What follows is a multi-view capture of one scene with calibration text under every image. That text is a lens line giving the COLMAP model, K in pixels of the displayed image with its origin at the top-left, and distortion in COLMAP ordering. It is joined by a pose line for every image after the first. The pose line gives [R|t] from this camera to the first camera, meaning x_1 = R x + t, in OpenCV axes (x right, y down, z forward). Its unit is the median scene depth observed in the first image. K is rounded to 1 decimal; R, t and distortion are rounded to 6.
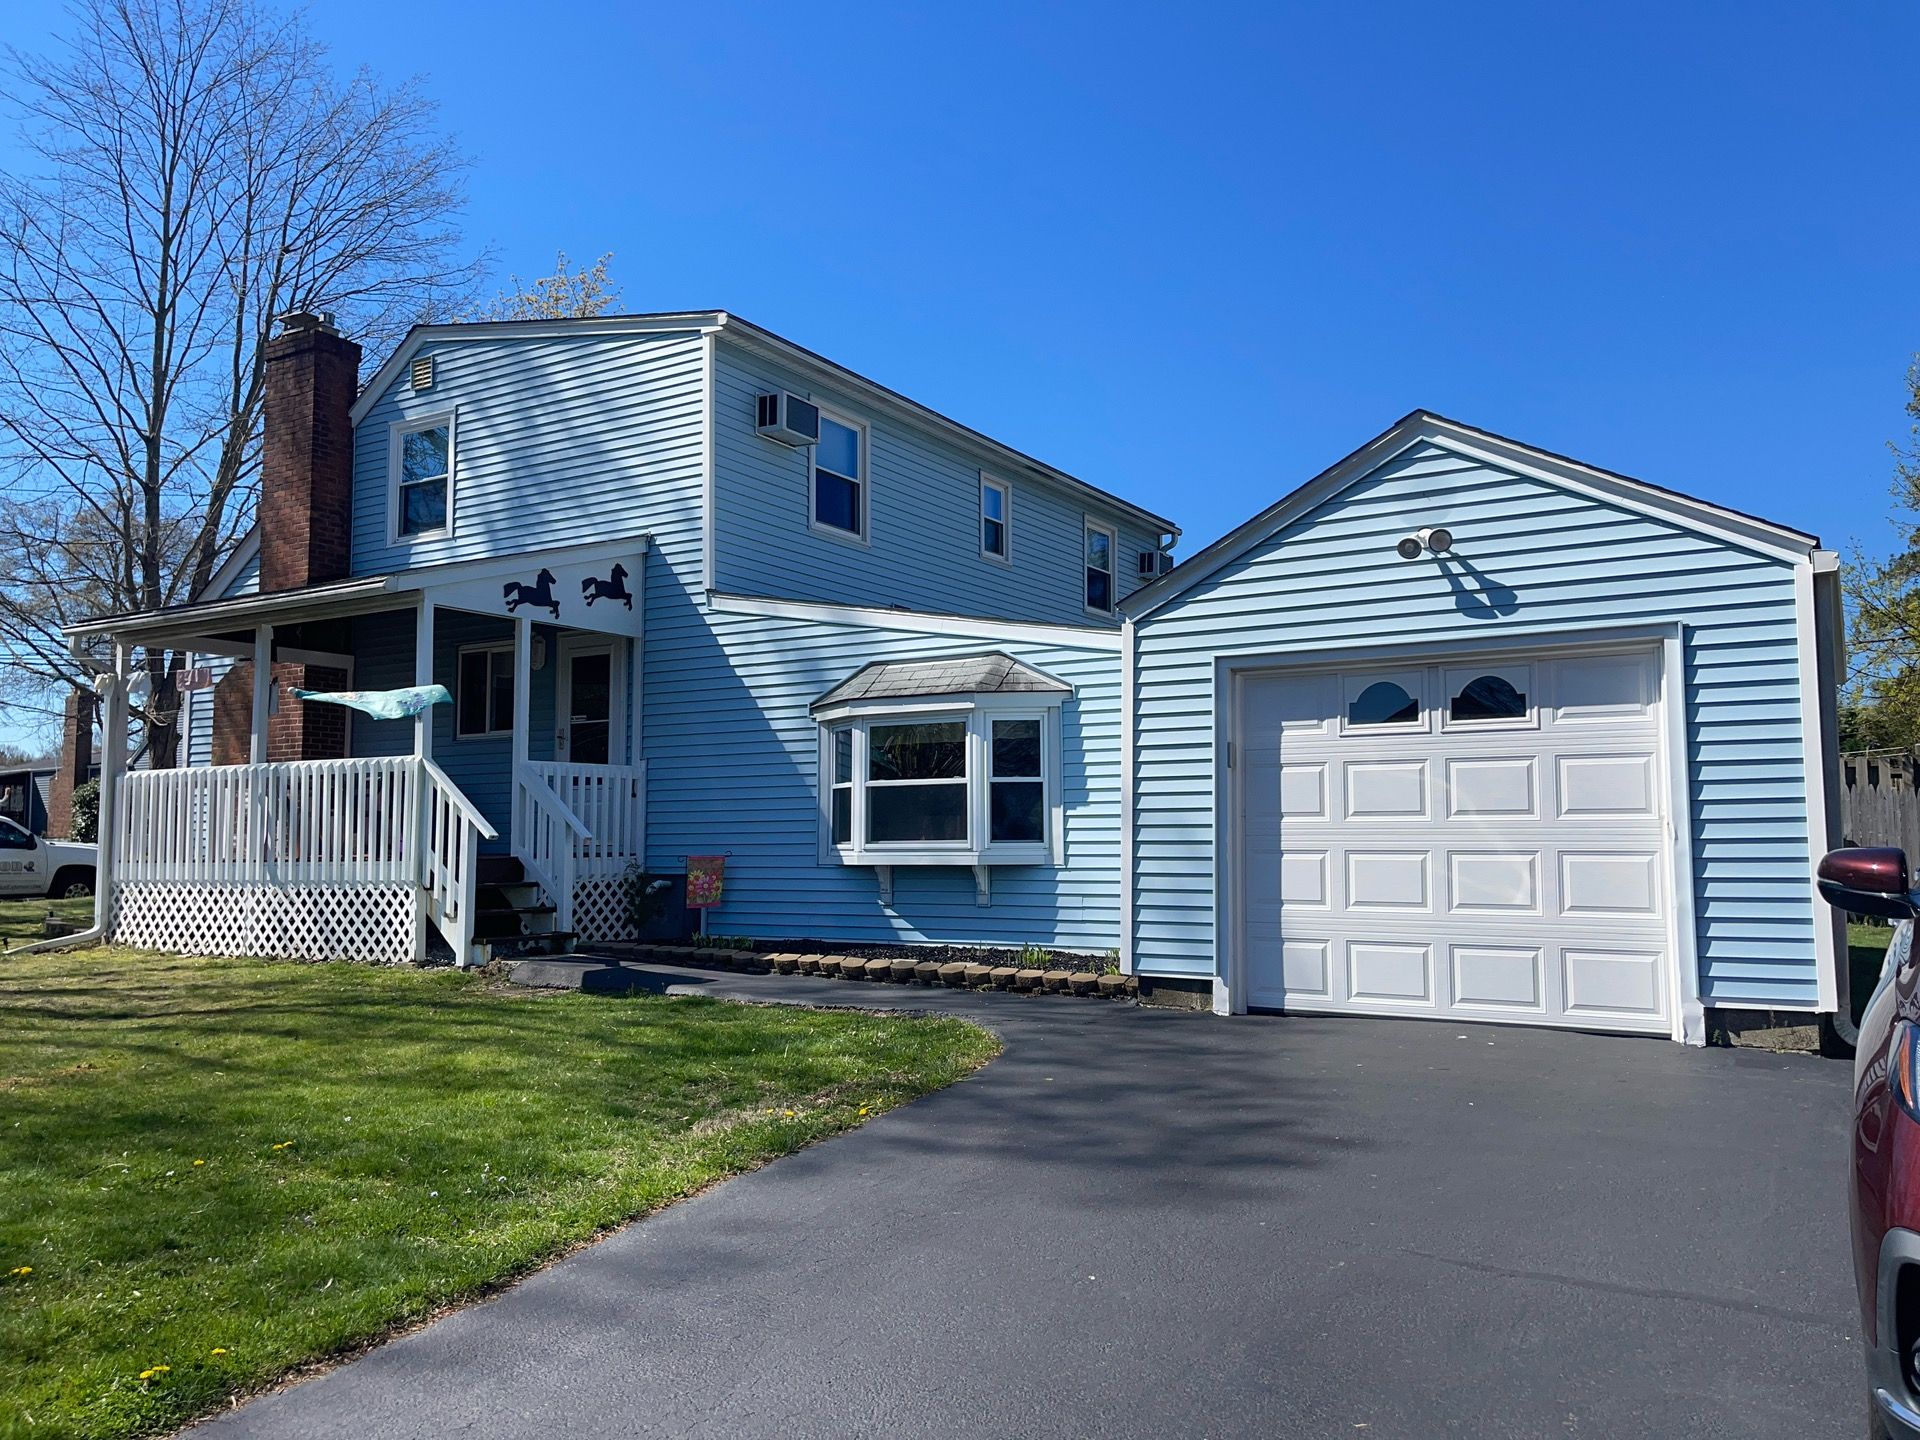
lens RADIAL K [[1446.4, 0, 989.7], [0, 1446.4, 736.4], [0, 0, 1]] dist [0.027871, -0.051543]
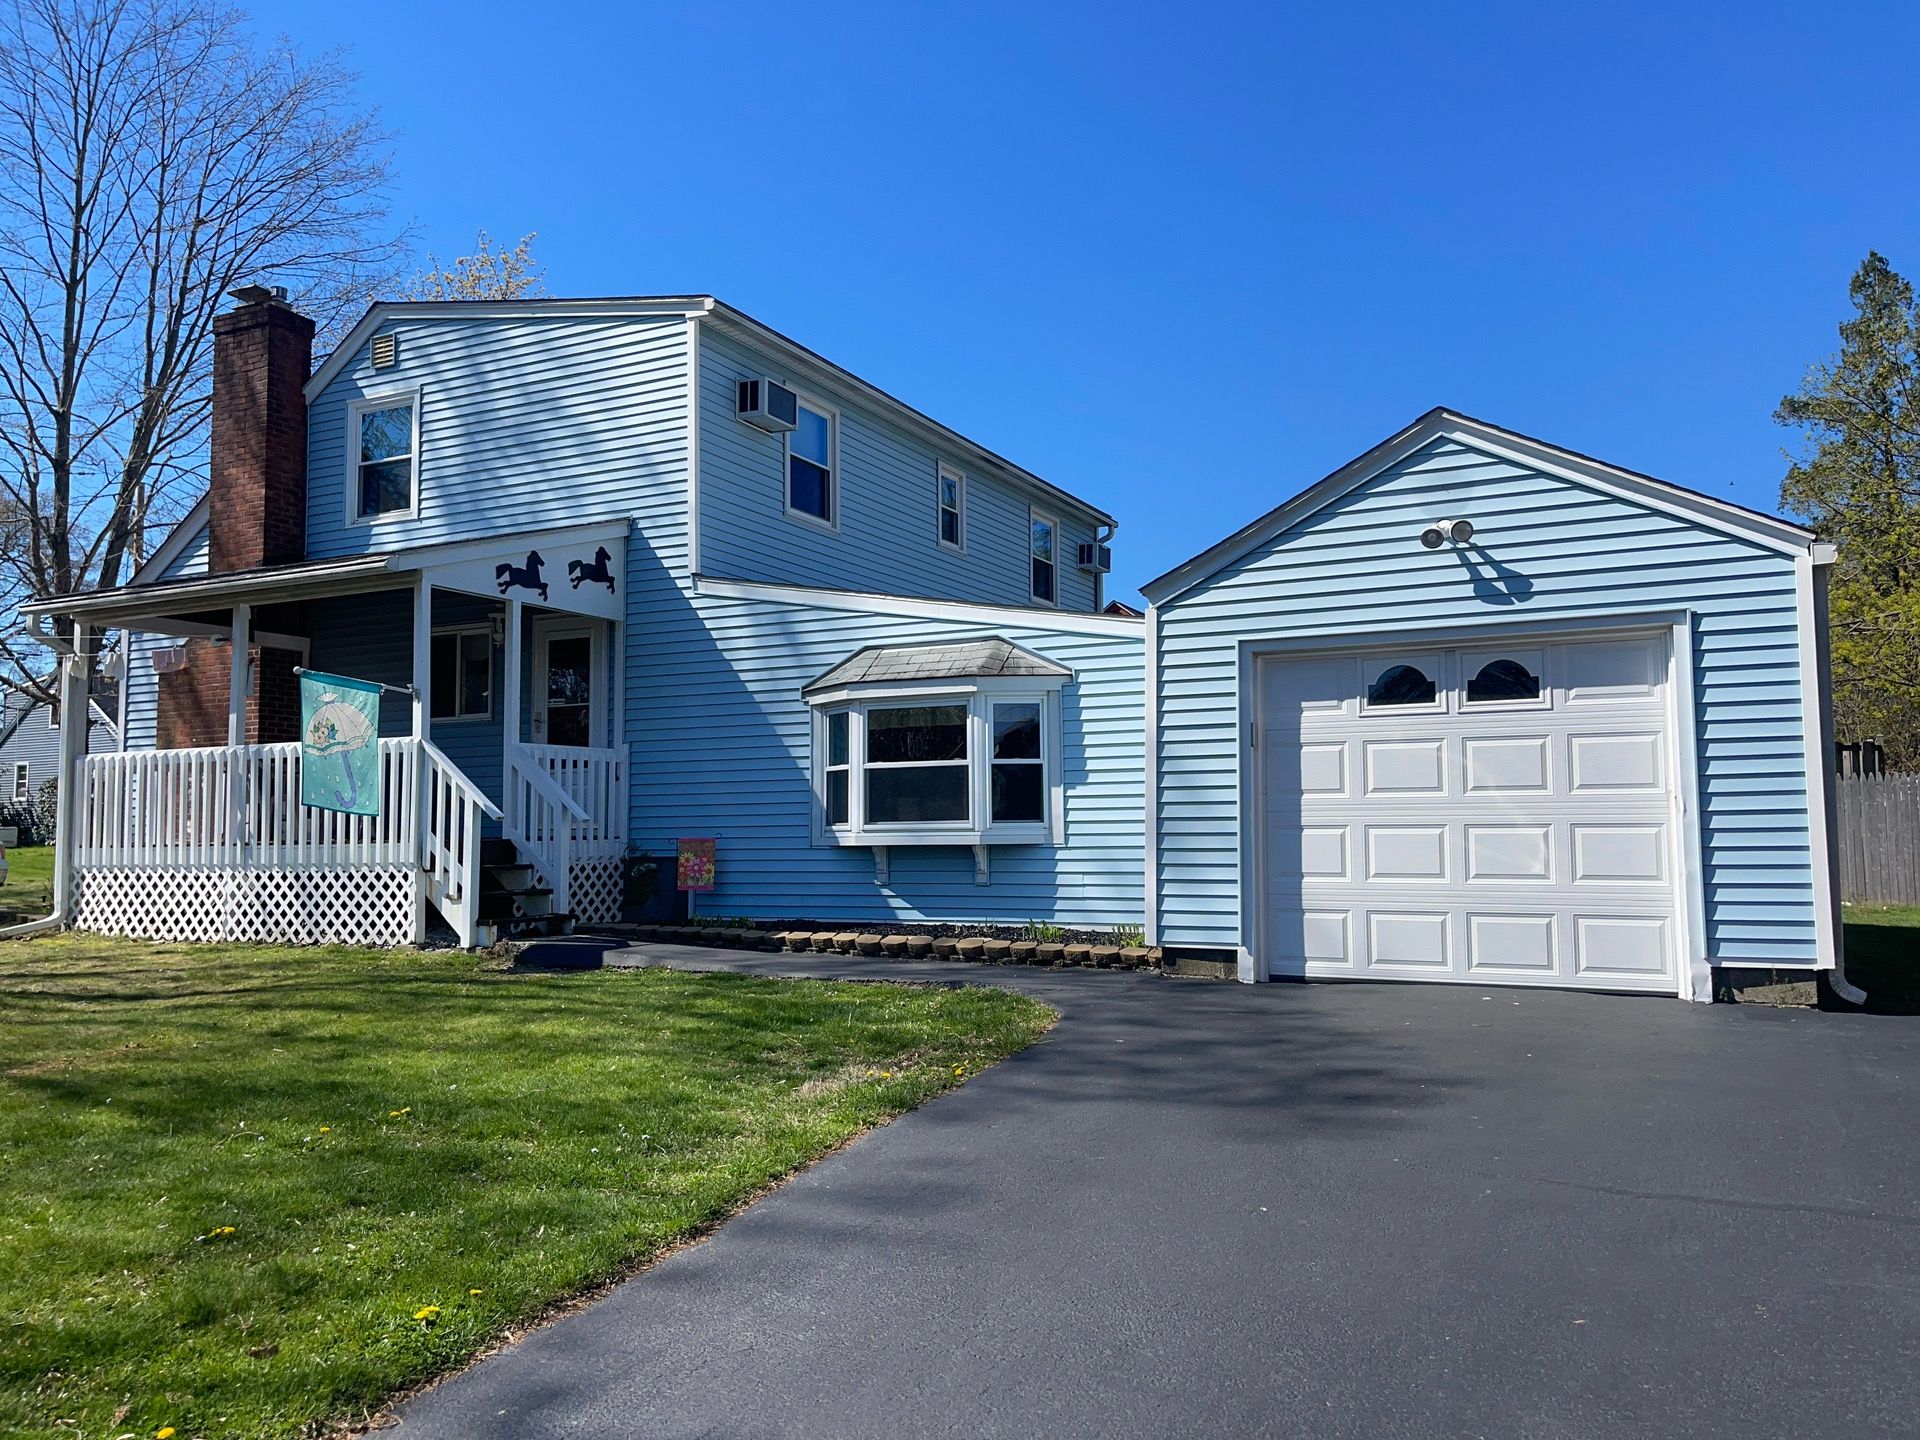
lens RADIAL K [[1446.4, 0, 978.7], [0, 1446.4, 738.5], [0, 0, 1]] dist [0.027871, -0.051543]
pose [[0.996875, 0.001627, 0.078981, -0.085641], [-0.002104, 0.999980, 0.005948, 0.007385], [-0.078970, -0.006095, 0.996858, -0.019686]]
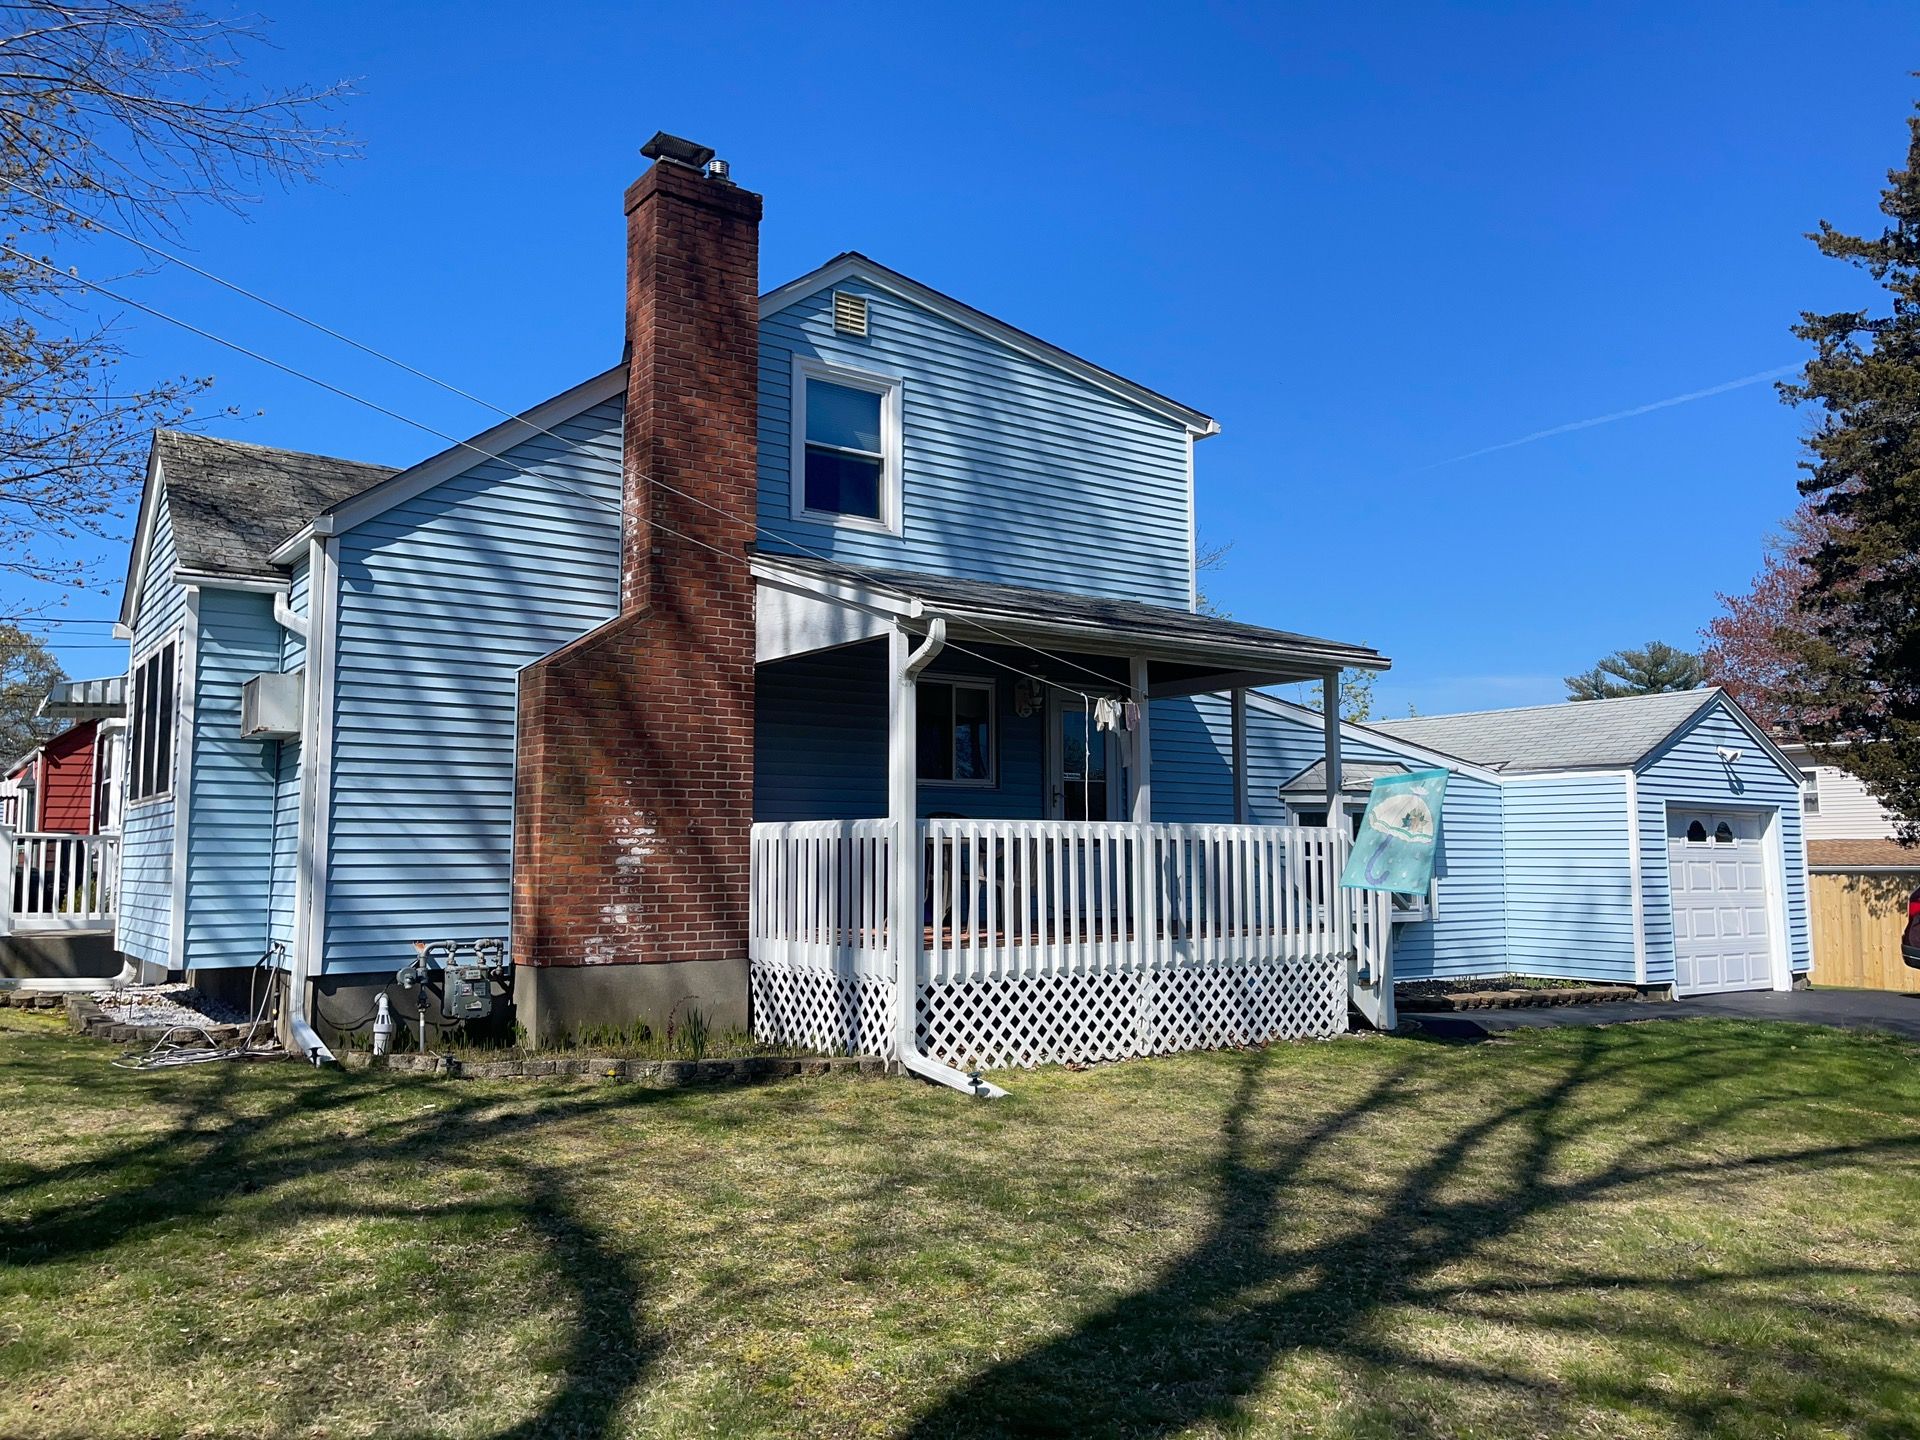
lens RADIAL K [[1446.4, 0, 962.7], [0, 1446.4, 721.0], [0, 0, 1]] dist [0.027871, -0.051543]
pose [[0.409561, 0.097340, 0.907075, -1.380507], [-0.070469, 0.994696, -0.074925, 0.032670], [-0.909557, -0.033234, 0.414249, 0.793624]]
